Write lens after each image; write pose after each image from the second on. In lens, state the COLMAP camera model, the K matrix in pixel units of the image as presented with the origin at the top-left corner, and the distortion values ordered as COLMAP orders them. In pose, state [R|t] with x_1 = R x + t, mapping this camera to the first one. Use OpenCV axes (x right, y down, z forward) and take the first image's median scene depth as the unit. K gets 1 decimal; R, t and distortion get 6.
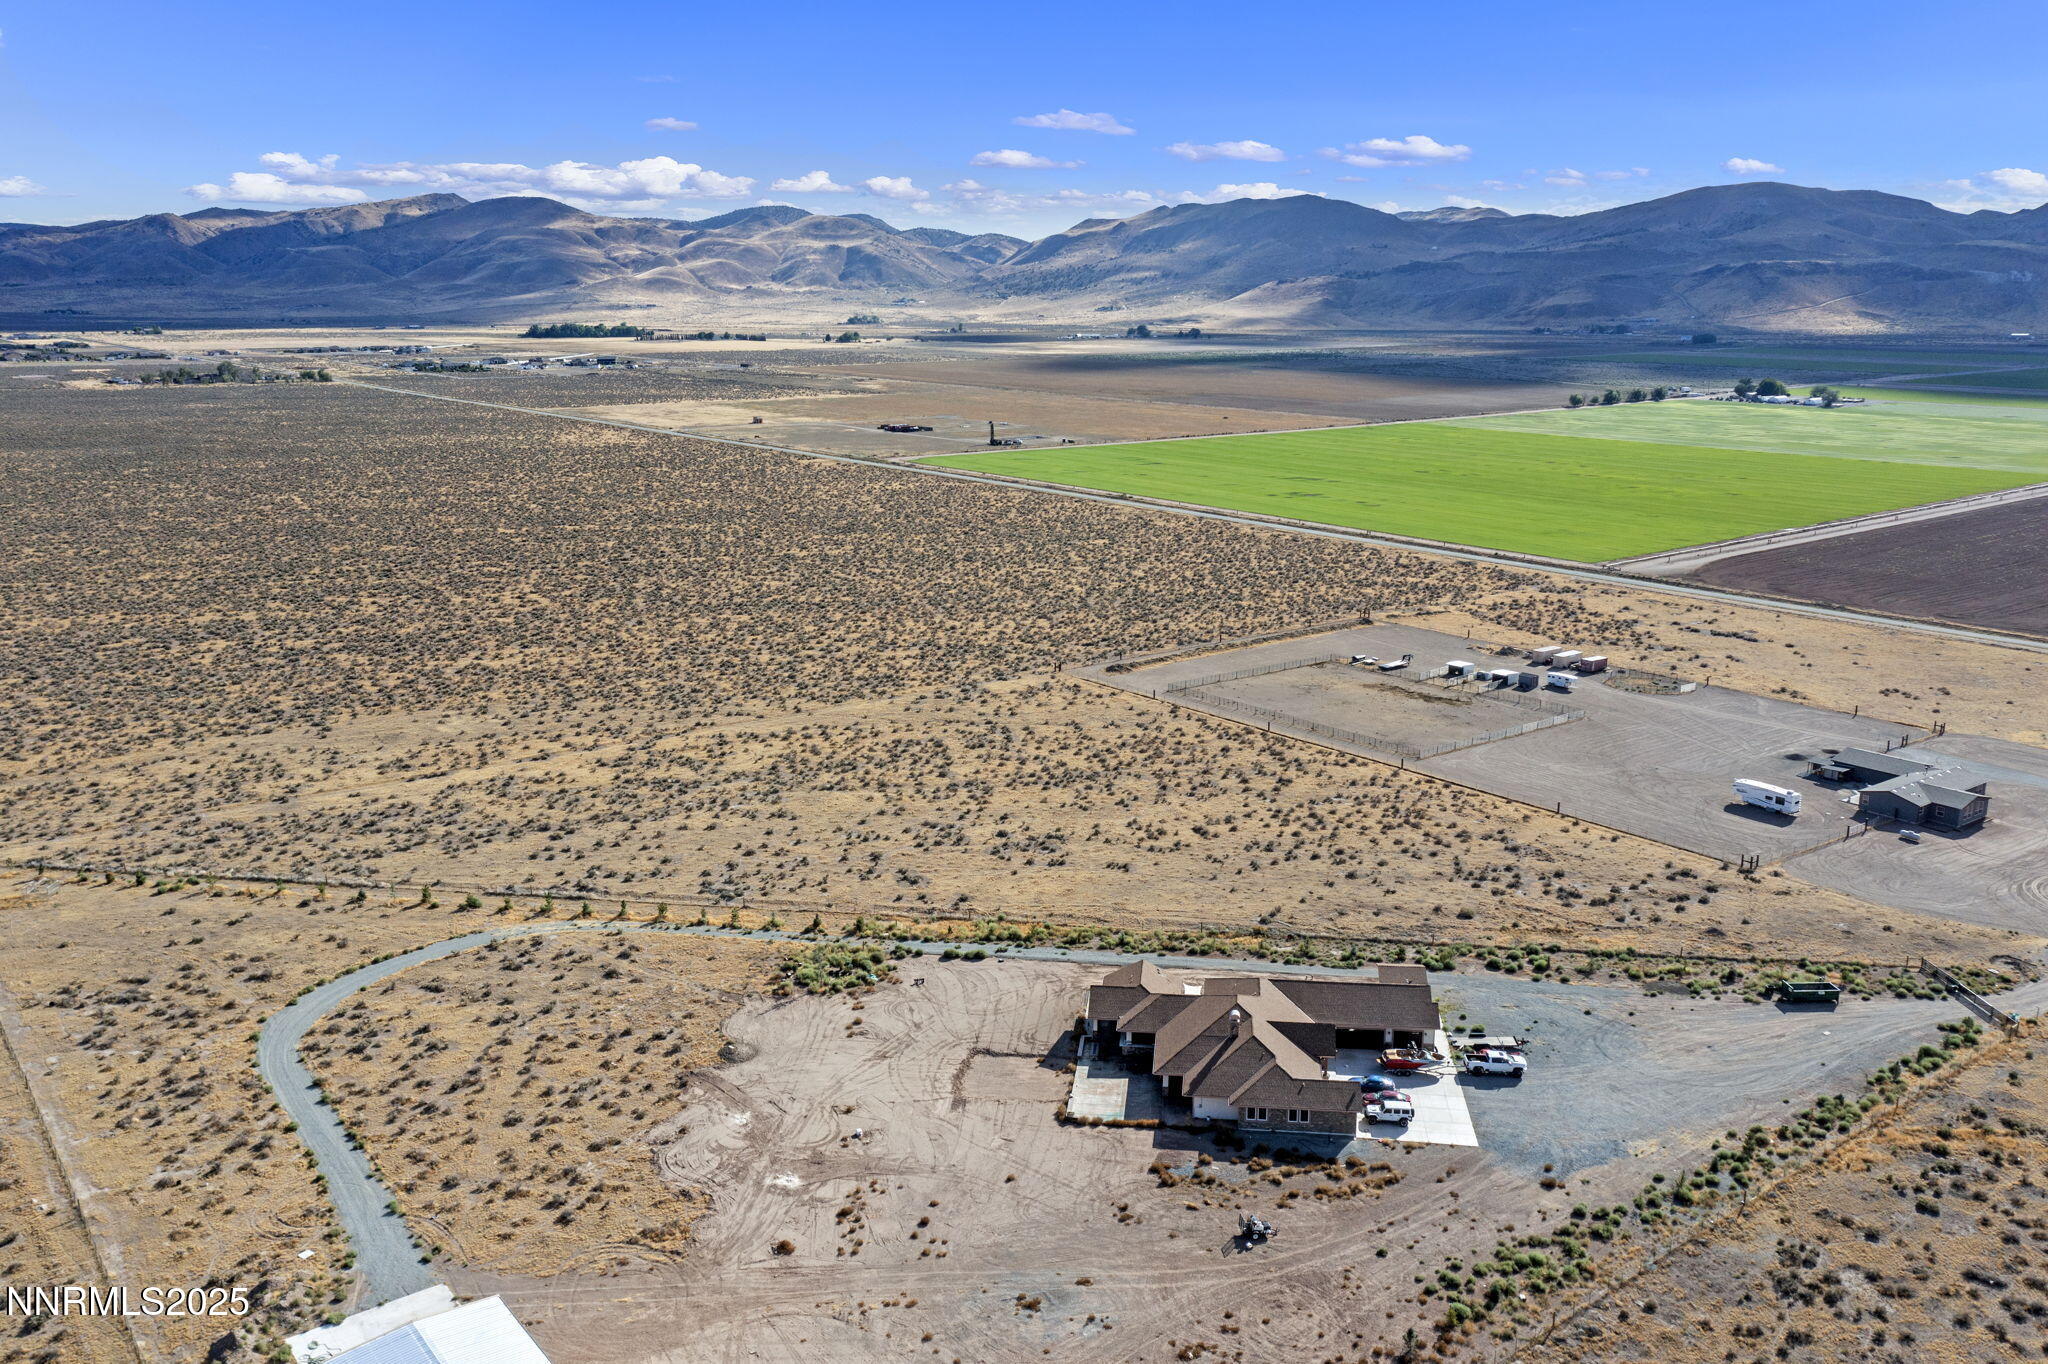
lens RADIAL K [[1609.9, 0, 1021.5], [0, 1609.9, 672.8], [0, 0, 1]] dist [-0.009460, 0.007214]
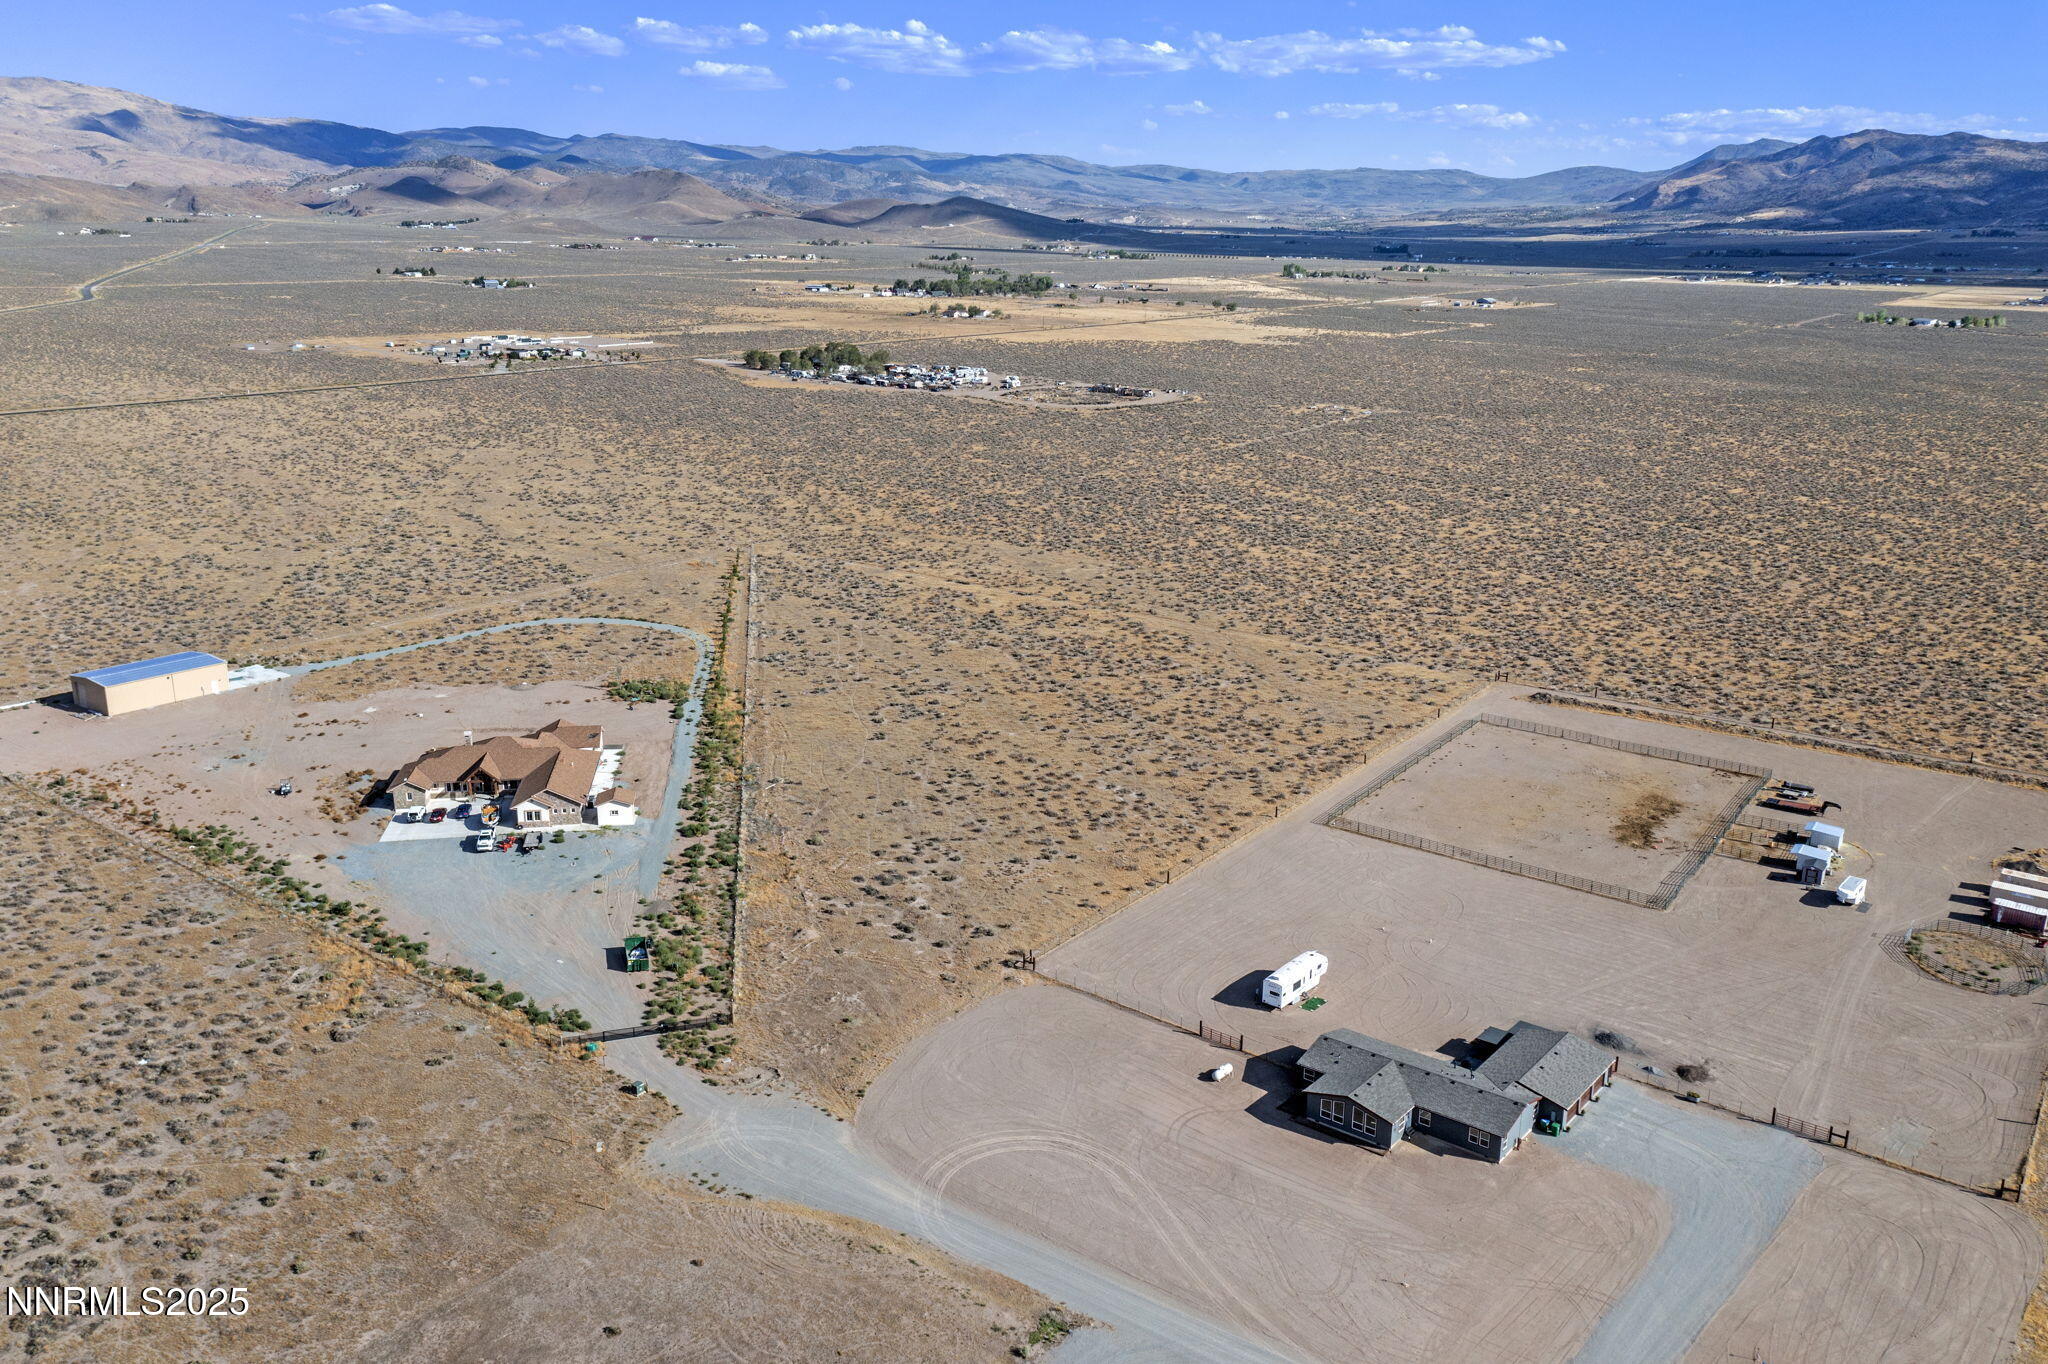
lens RADIAL K [[1609.9, 0, 1025.1], [0, 1609.9, 669.3], [0, 0, 1]] dist [-0.009460, 0.007214]
pose [[0.263805, 0.257491, -0.929573, 1.161070], [-0.226249, 0.953344, 0.199868, -0.187227], [0.937667, 0.157588, 0.309753, 0.702550]]
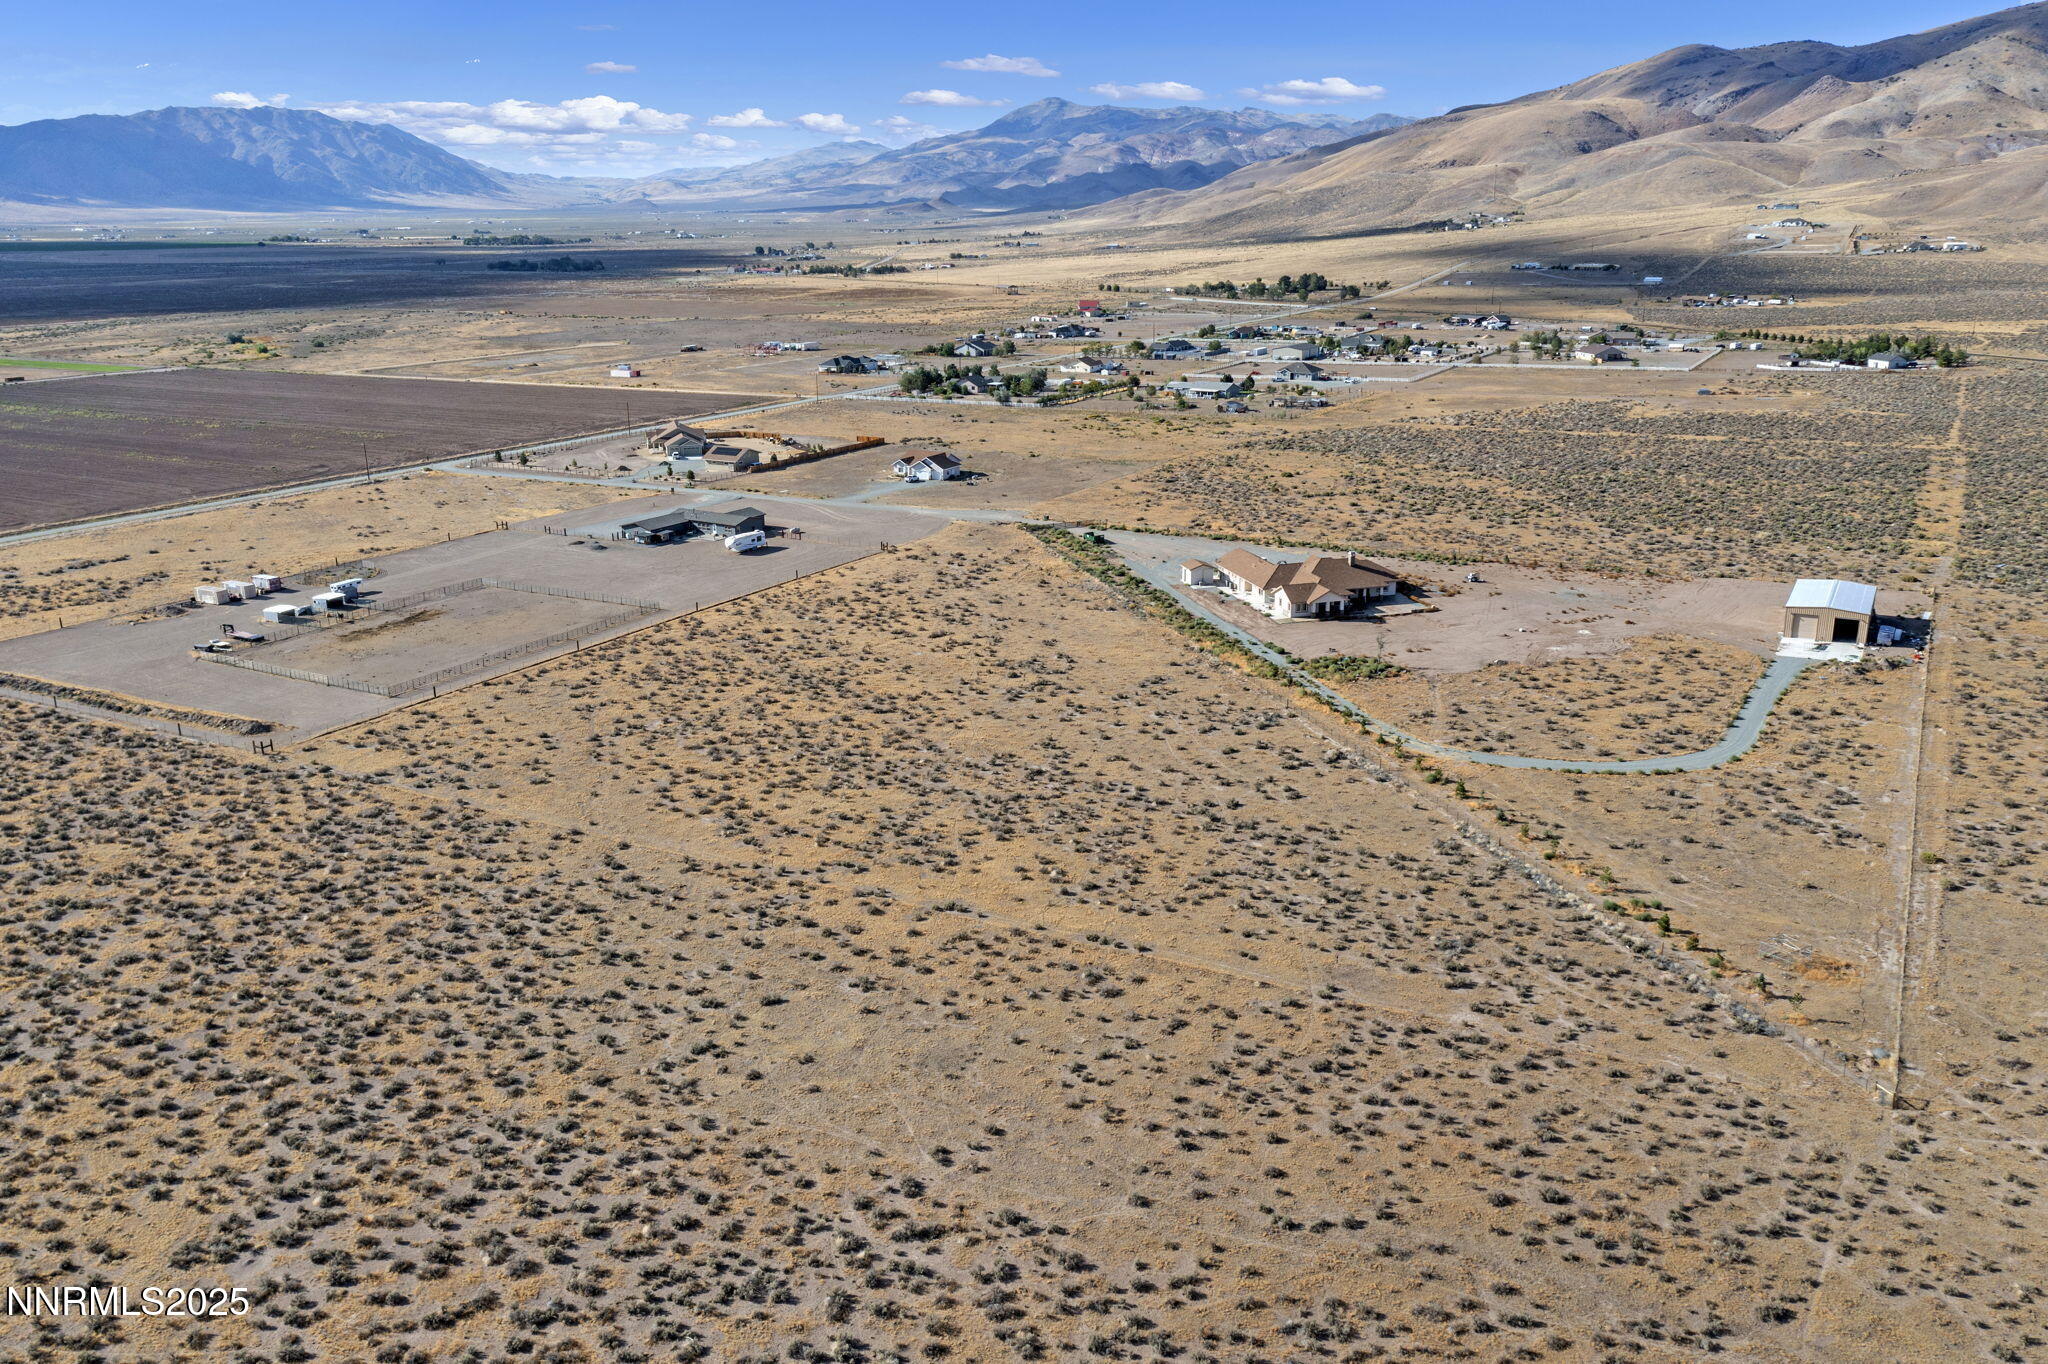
lens RADIAL K [[1609.9, 0, 1028.3], [0, 1609.9, 671.9], [0, 0, 1]] dist [-0.009460, 0.007214]
pose [[-0.377159, -0.256754, 0.889848, -0.988859], [0.223556, 0.907155, 0.356501, -0.286953], [-0.898763, 0.333388, -0.284743, 1.329210]]
